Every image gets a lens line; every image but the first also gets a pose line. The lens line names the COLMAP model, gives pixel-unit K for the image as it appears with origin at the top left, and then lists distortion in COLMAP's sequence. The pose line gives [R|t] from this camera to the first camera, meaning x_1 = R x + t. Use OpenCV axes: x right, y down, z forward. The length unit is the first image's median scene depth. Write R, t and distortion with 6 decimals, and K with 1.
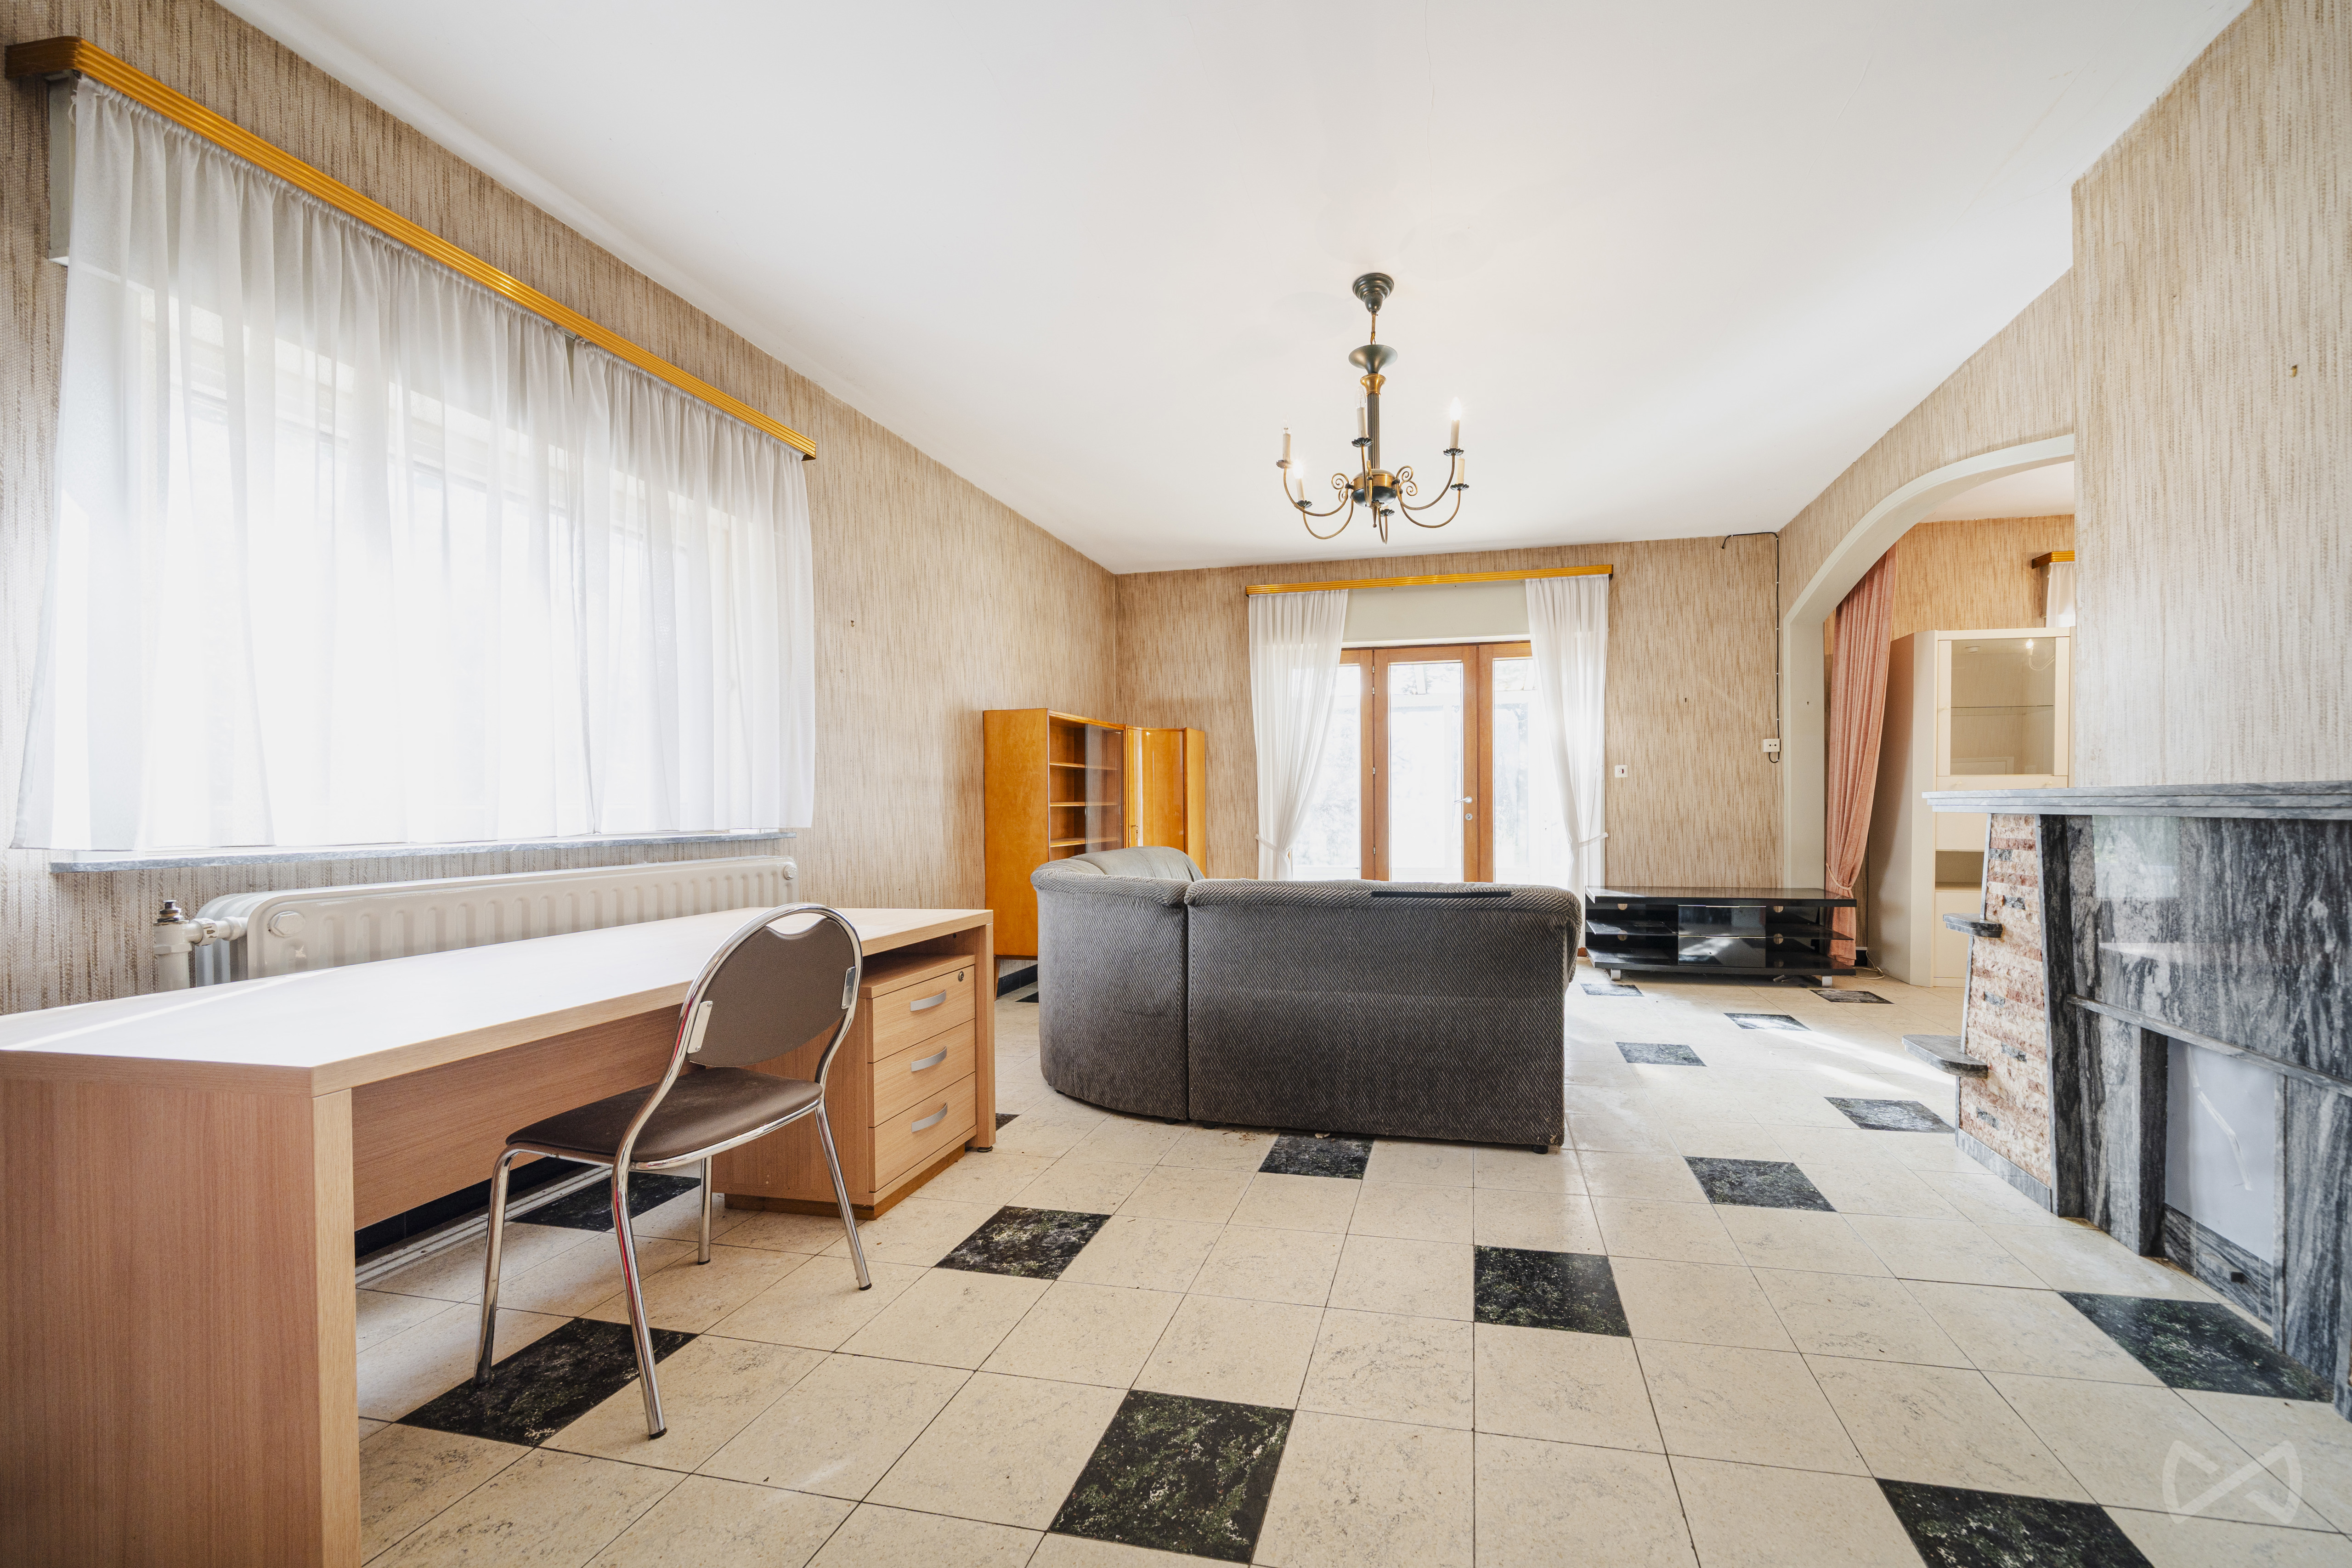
lens RADIAL K [[845.2, 0, 1326.5], [0, 845.2, 814.5], [0, 0, 1]] dist [-0.007716, 0.000078]
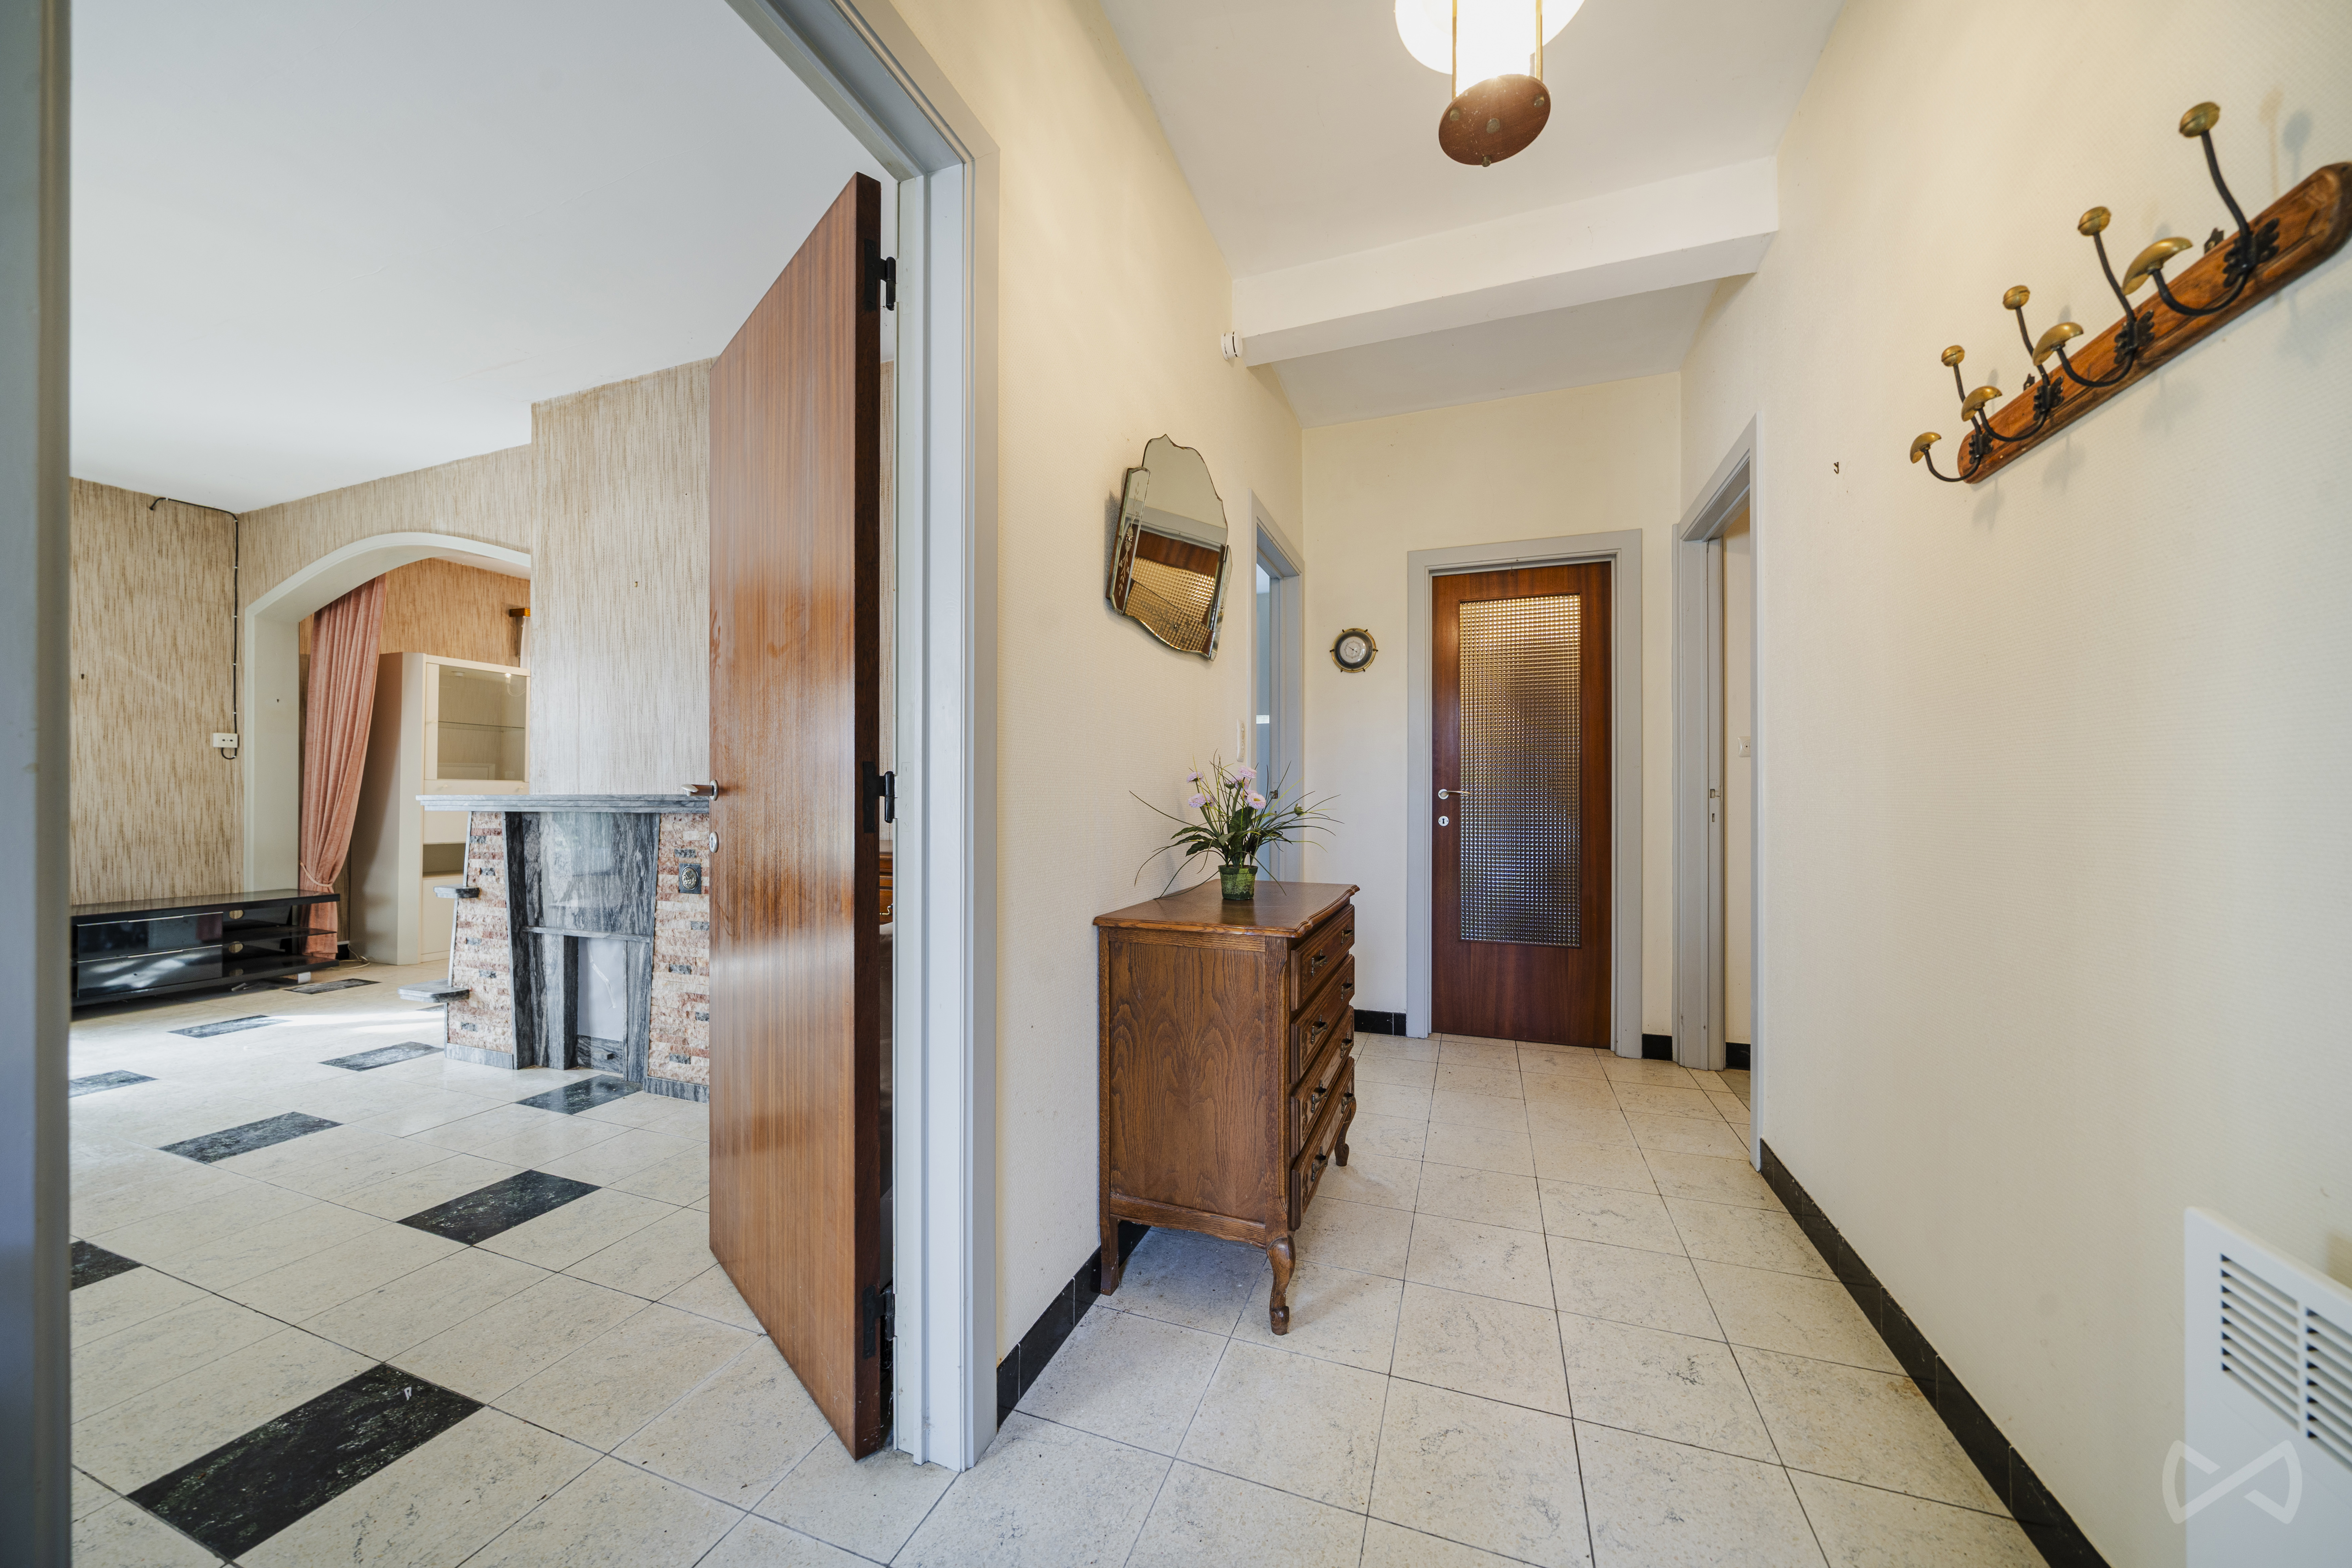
lens RADIAL K [[799.8, 0, 1190.8], [0, 799.8, 792.6], [0, 0, 1]] dist [-0.005637, -0.000171]
pose [[0.170638, 0.013027, 0.985248, -0.325077], [0.010911, 0.999826, -0.015110, 0.000692], [-0.985273, 0.013328, 0.170466, -0.423192]]
